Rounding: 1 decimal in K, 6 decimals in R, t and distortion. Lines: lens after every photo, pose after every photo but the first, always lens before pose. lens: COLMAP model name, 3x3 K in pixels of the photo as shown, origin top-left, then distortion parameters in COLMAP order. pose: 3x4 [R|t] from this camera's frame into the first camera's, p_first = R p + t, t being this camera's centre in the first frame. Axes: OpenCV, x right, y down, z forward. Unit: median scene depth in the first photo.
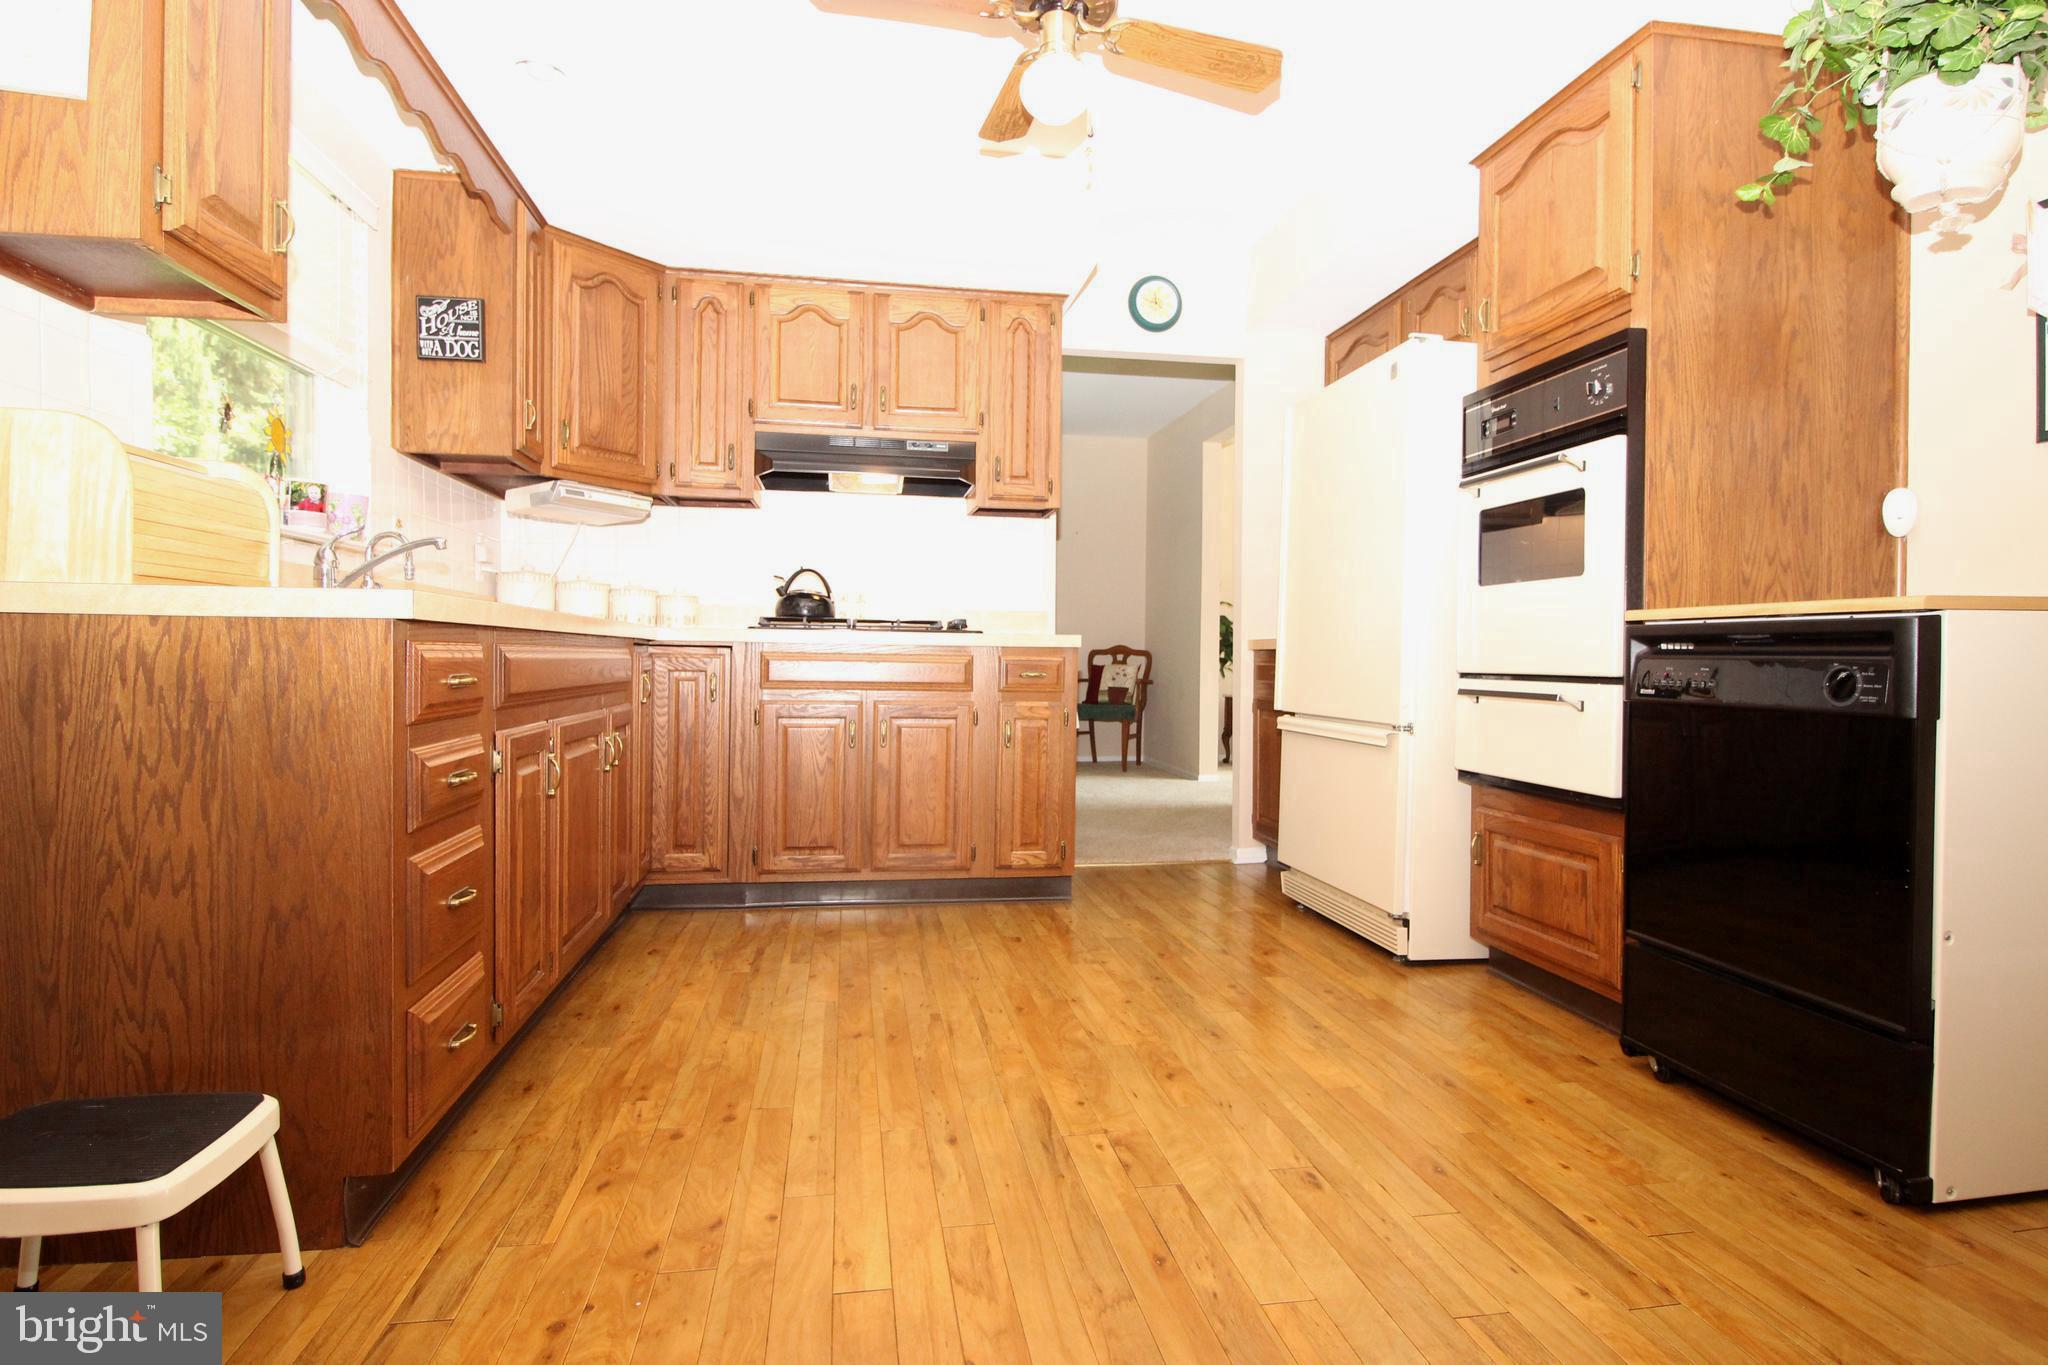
lens RADIAL K [[1074.2, 0, 1027.0], [0, 1074.2, 676.5], [0, 0, 1]] dist [0.005640, -0.011800]
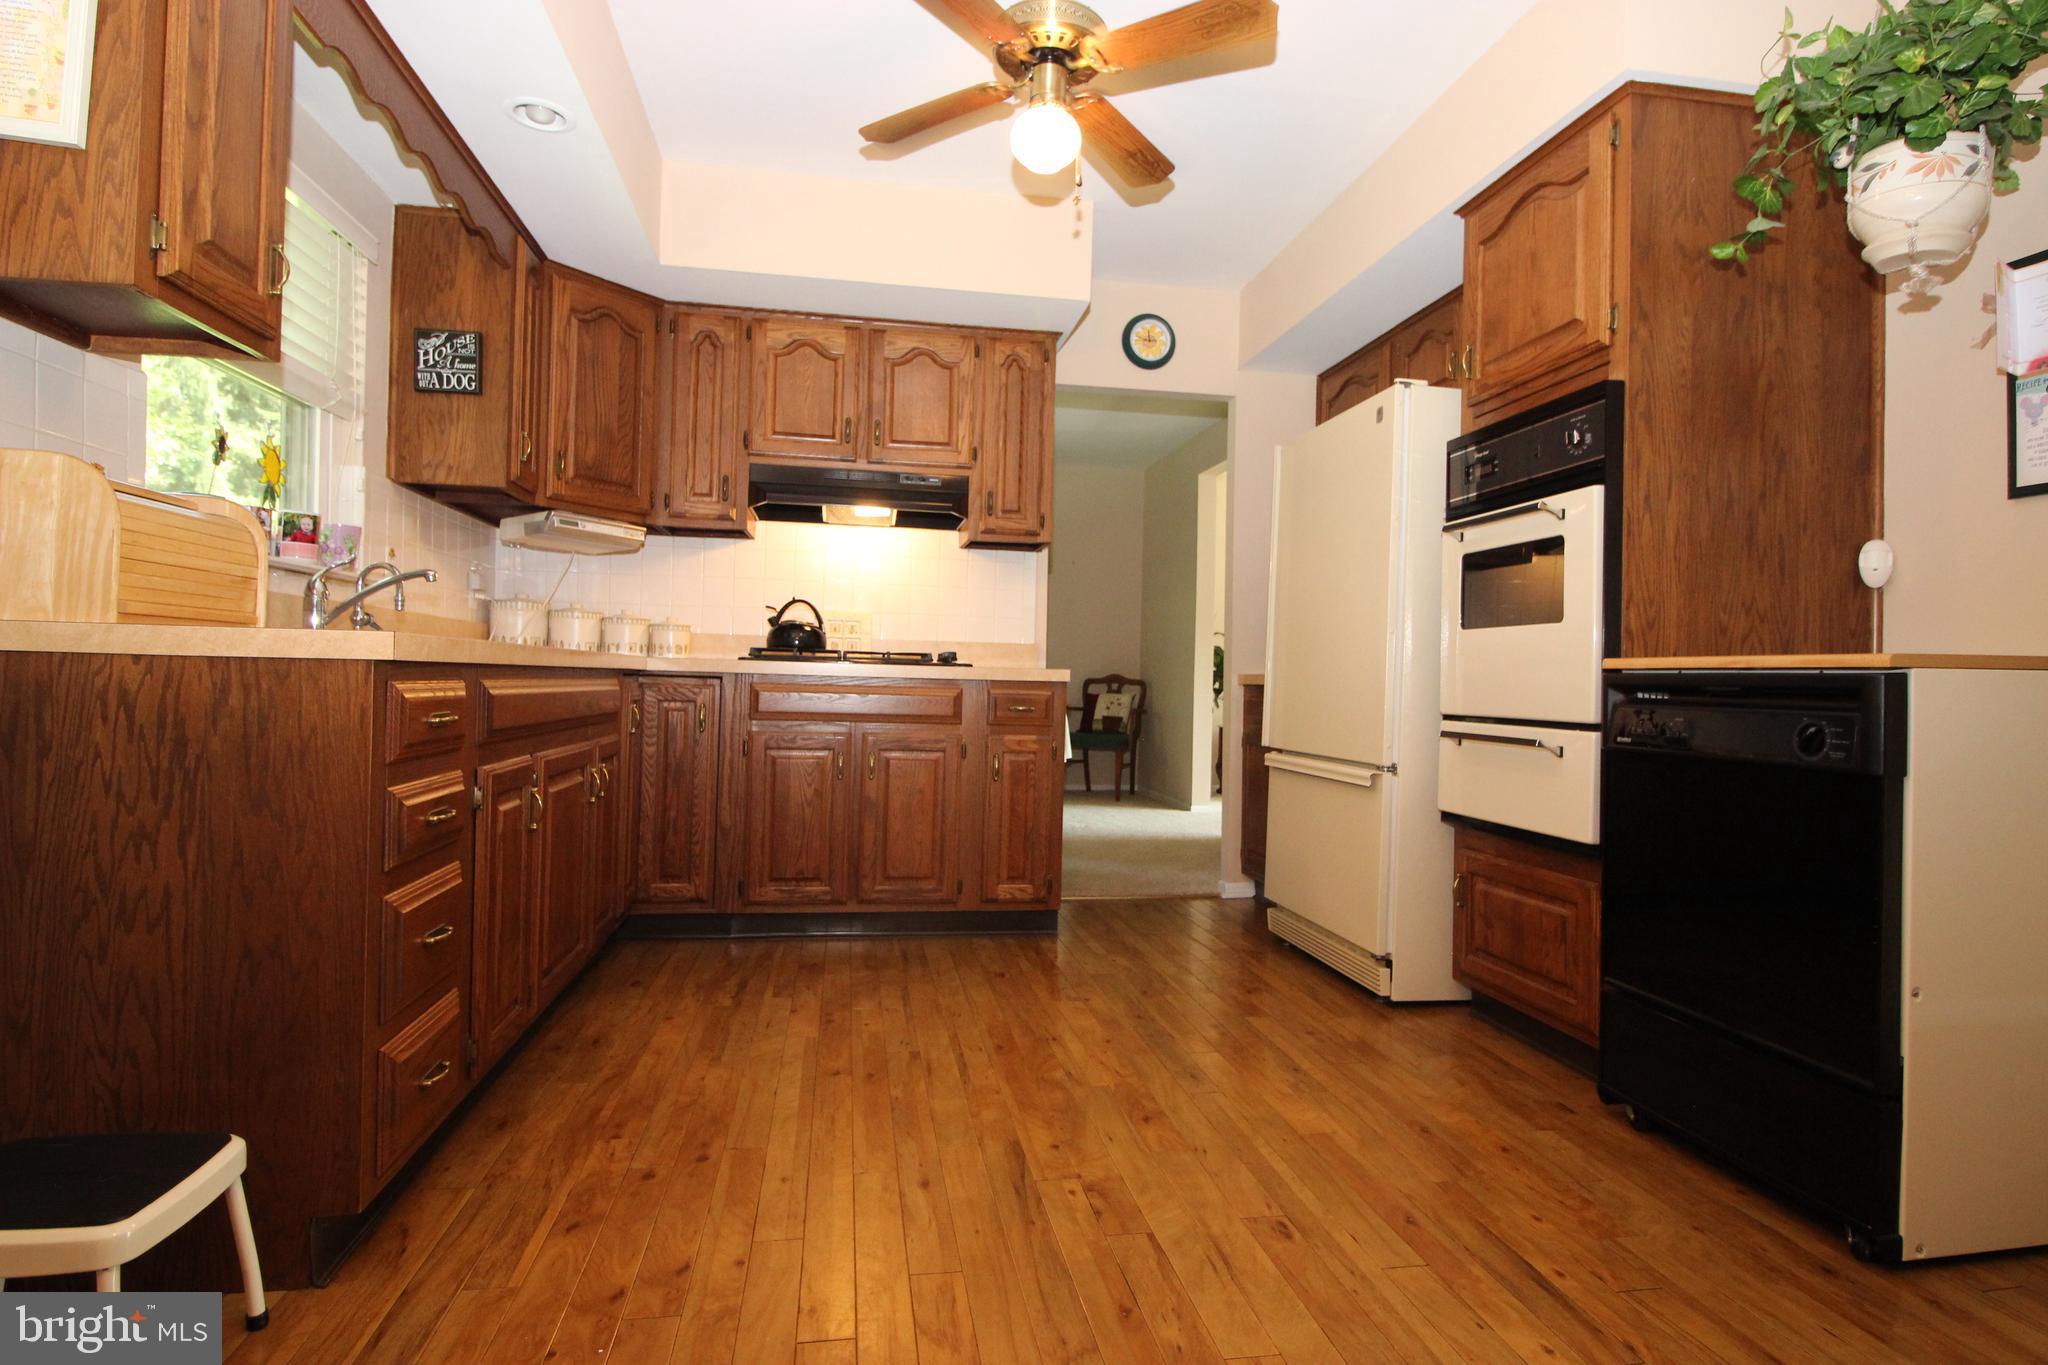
lens RADIAL K [[1074.2, 0, 1027.0], [0, 1074.2, 676.5], [0, 0, 1]] dist [0.005640, -0.011800]
pose [[0.999924, 0.012301, 0.000723, 0.014268], [-0.012282, 0.999673, -0.022440, -0.013665], [-0.000999, 0.022429, 0.999748, -0.006418]]
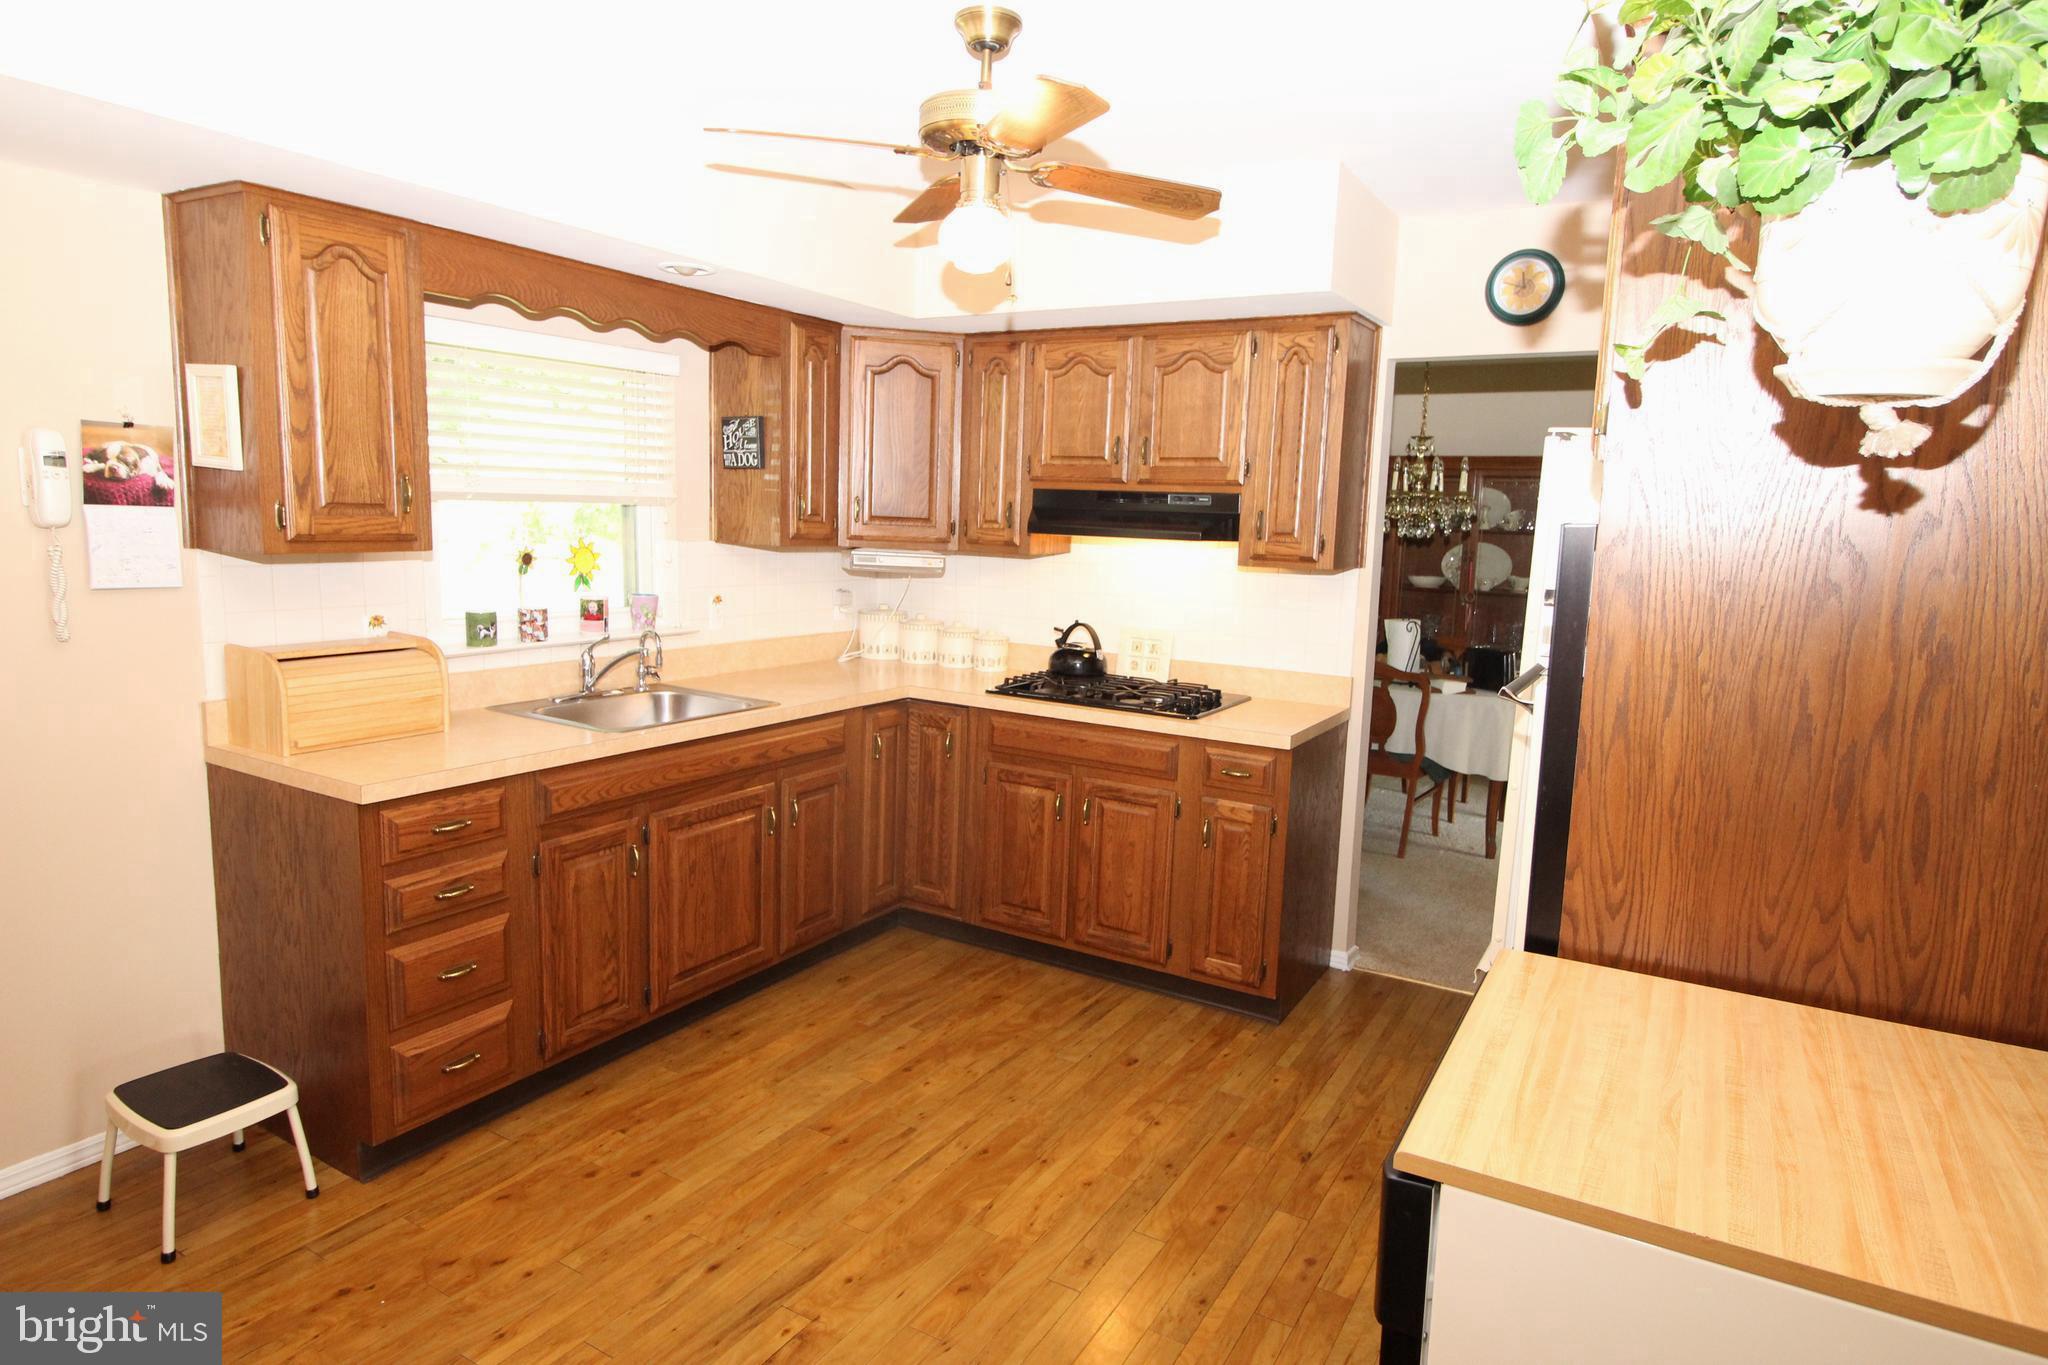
lens RADIAL K [[1161.0, 0, 1023.2], [0, 1161.0, 677.4], [0, 0, 1]] dist [0.003552, -0.009546]
pose [[0.760832, 0.104164, -0.640535, 0.709237], [-0.034597, 0.992141, 0.120247, -0.281137], [0.648026, -0.069327, 0.758456, 0.233087]]
